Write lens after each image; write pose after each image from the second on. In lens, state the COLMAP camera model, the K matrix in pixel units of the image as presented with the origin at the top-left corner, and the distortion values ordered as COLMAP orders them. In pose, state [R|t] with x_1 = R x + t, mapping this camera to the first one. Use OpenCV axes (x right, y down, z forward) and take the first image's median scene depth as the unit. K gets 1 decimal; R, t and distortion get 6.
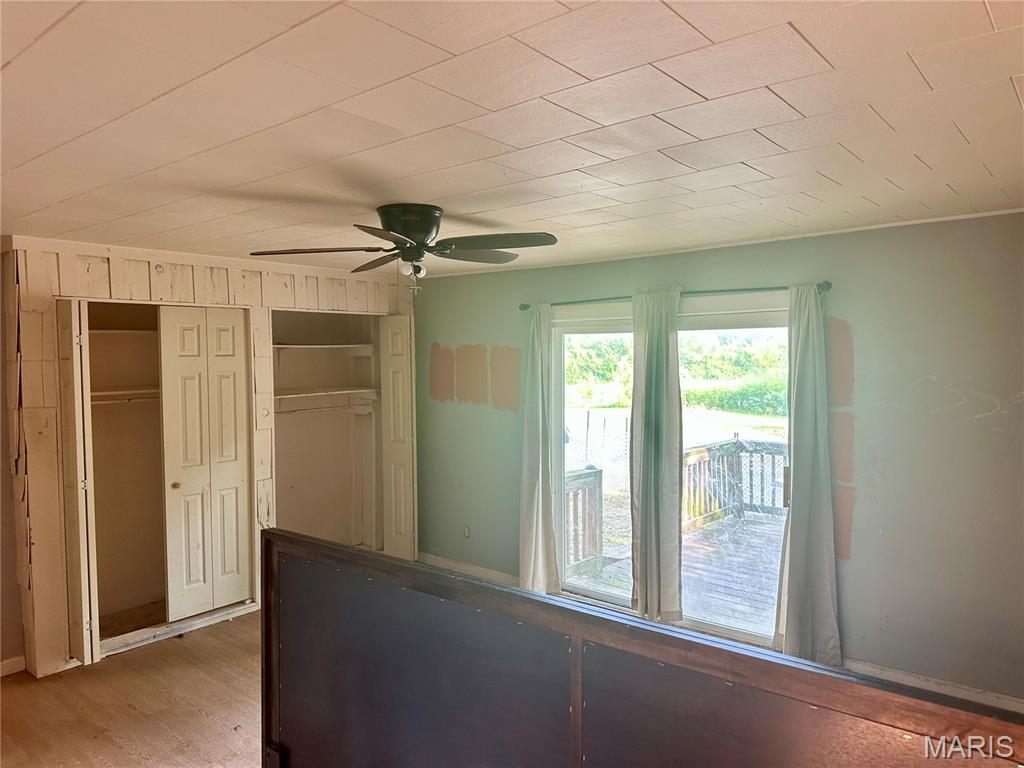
lens RADIAL K [[723.3, 0, 510.1], [0, 723.3, 383.0], [0, 0, 1]] dist [0.008355, -0.010520]
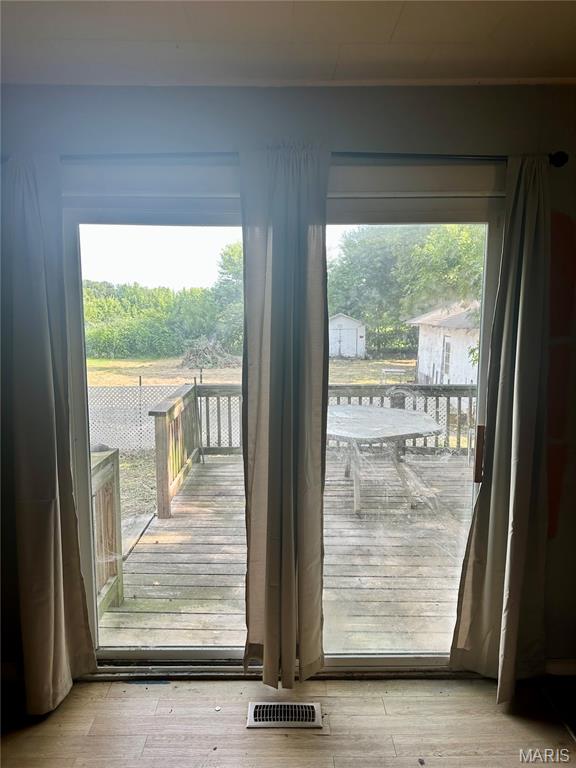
lens RADIAL K [[542.5, 0, 291.6], [0, 542.5, 380.2], [0, 0, 1]] dist [0.008355, -0.010520]
pose [[0.769952, -0.076719, 0.633473, -0.046985], [0.024145, 0.995538, 0.091222, 0.009985], [-0.637645, -0.054942, 0.768369, 0.366871]]
